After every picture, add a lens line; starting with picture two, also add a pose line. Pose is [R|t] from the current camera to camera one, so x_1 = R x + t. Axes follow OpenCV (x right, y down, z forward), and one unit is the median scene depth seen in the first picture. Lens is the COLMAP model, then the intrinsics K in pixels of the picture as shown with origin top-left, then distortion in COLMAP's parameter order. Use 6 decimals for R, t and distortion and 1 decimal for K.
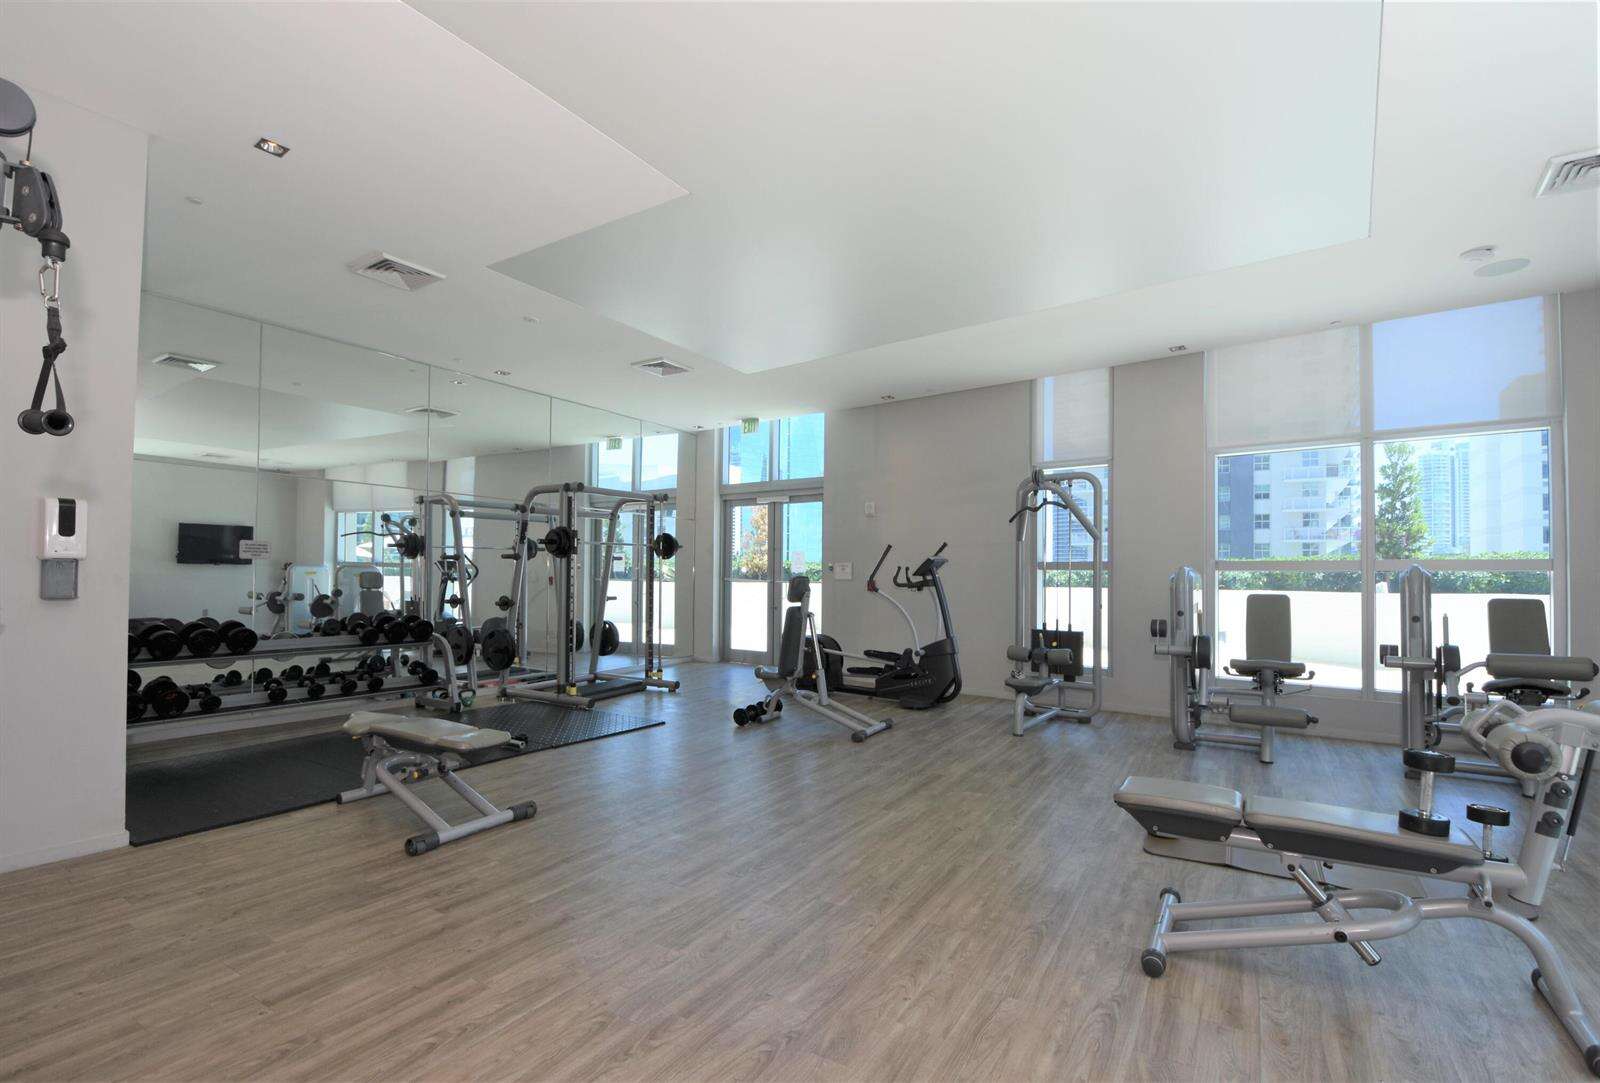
lens RADIAL K [[711.3, 0, 765.0], [0, 711.3, 570.9], [0, 0, 1]] dist [0.000211, -0.000160]
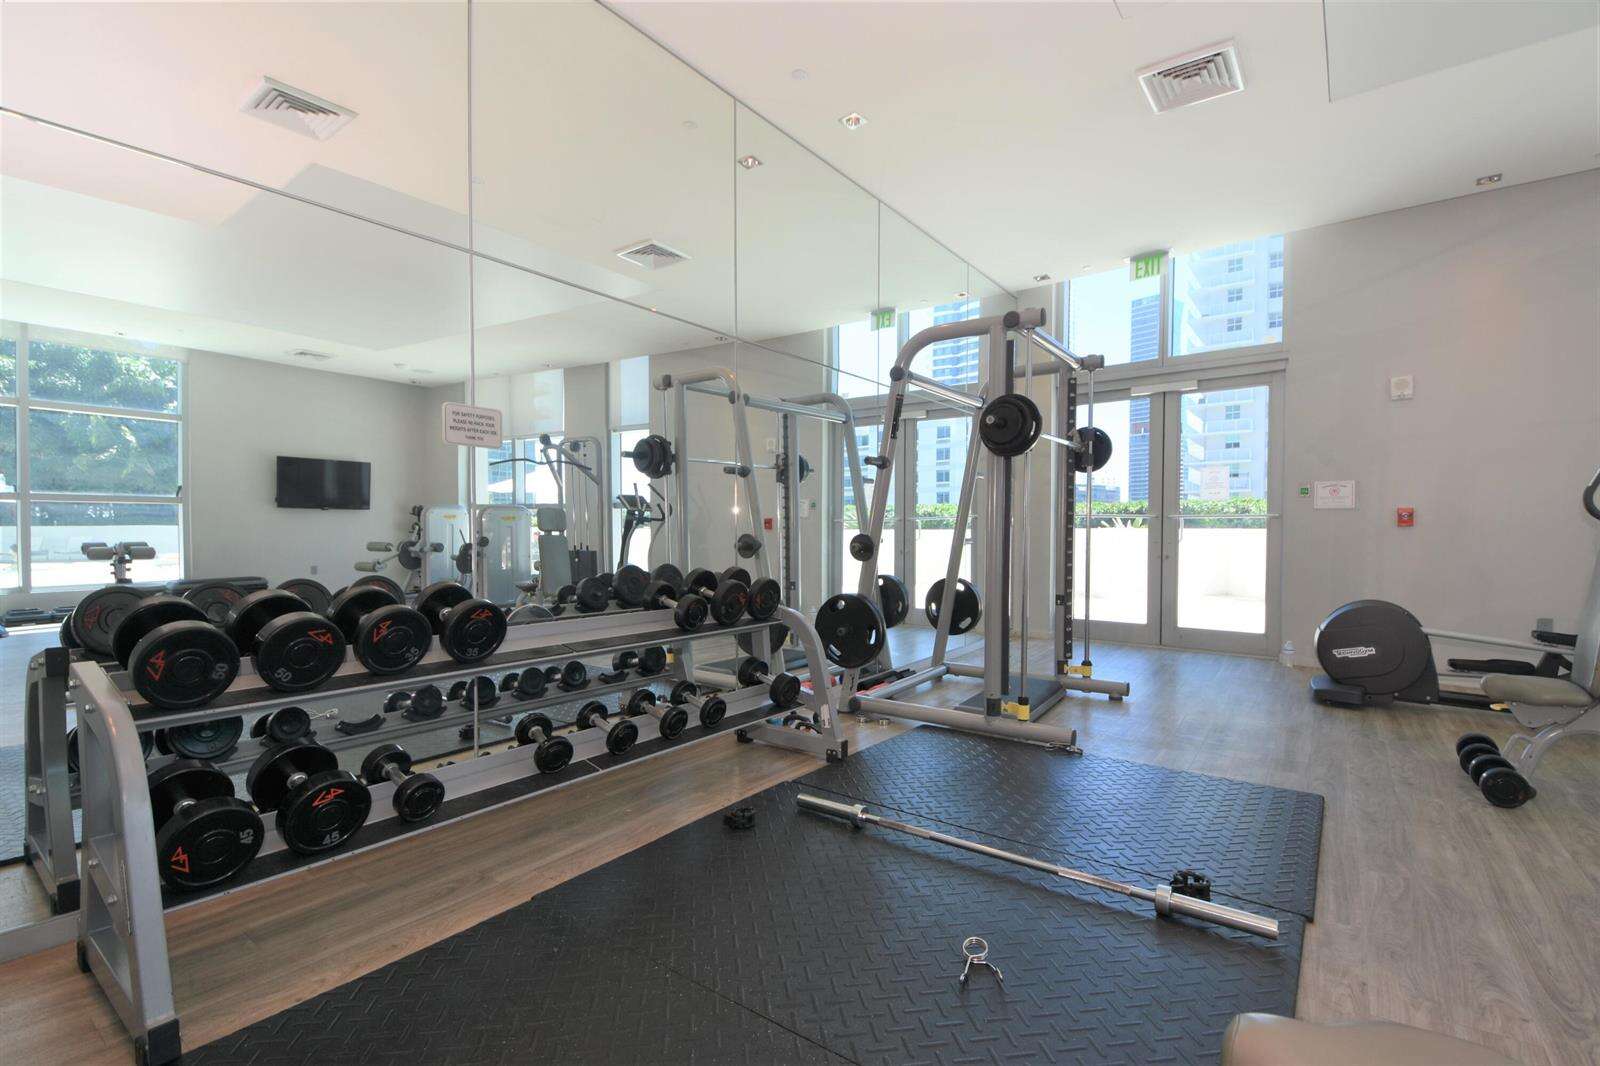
lens RADIAL K [[717.4, 0, 788.7], [0, 717.4, 551.2], [0, 0, 1]] dist [0.010935, -0.019071]
pose [[0.998083, -0.006879, -0.061506, -0.353822], [0.008971, 0.999388, 0.033804, 0.026515], [0.061236, -0.034291, 0.997534, 0.402947]]
